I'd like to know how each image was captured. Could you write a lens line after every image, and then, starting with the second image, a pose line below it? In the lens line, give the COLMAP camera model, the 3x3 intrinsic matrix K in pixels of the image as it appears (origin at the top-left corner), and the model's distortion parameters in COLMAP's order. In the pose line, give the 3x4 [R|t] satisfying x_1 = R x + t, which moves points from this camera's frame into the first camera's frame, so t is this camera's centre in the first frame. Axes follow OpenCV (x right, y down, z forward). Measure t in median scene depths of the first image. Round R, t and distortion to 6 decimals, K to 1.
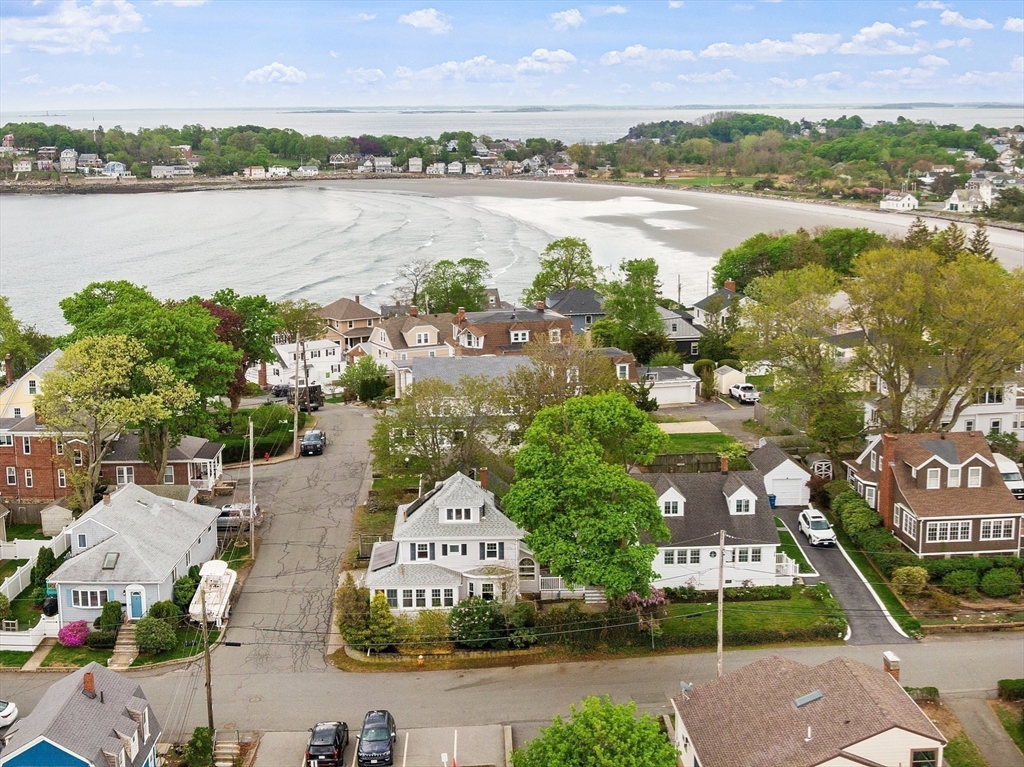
lens RADIAL K [[1436.6, 0, 512.0], [0, 1436.6, 383.5], [0, 0, 1]] dist [0.032484, -0.102230]
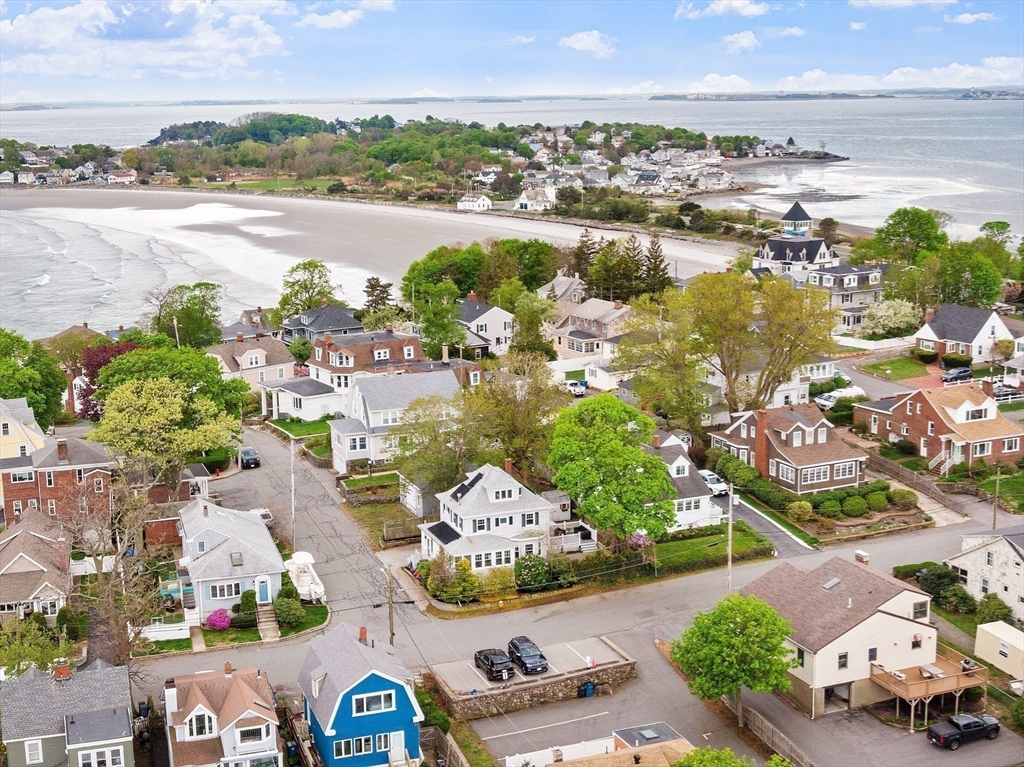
lens RADIAL K [[1436.6, 0, 512.0], [0, 1436.6, 383.5], [0, 0, 1]] dist [0.032484, -0.102230]
pose [[0.945276, -0.071481, 0.318345, -0.407622], [0.070521, 0.997404, 0.014555, -0.027654], [-0.318559, 0.008691, 0.947863, -0.239636]]
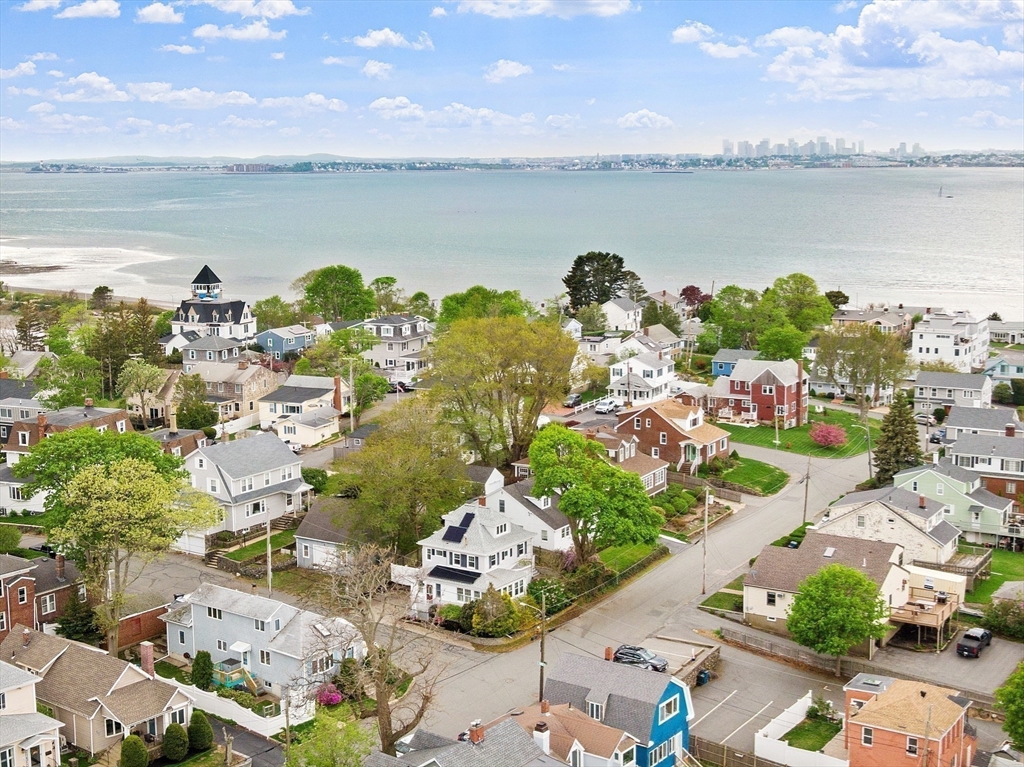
lens RADIAL K [[1436.6, 0, 512.0], [0, 1436.6, 383.5], [0, 0, 1]] dist [0.032484, -0.102230]
pose [[0.581940, -0.124095, 0.803708, -1.035368], [0.158619, 0.986628, 0.037487, -0.089899], [-0.797612, 0.105669, 0.593842, 0.138974]]
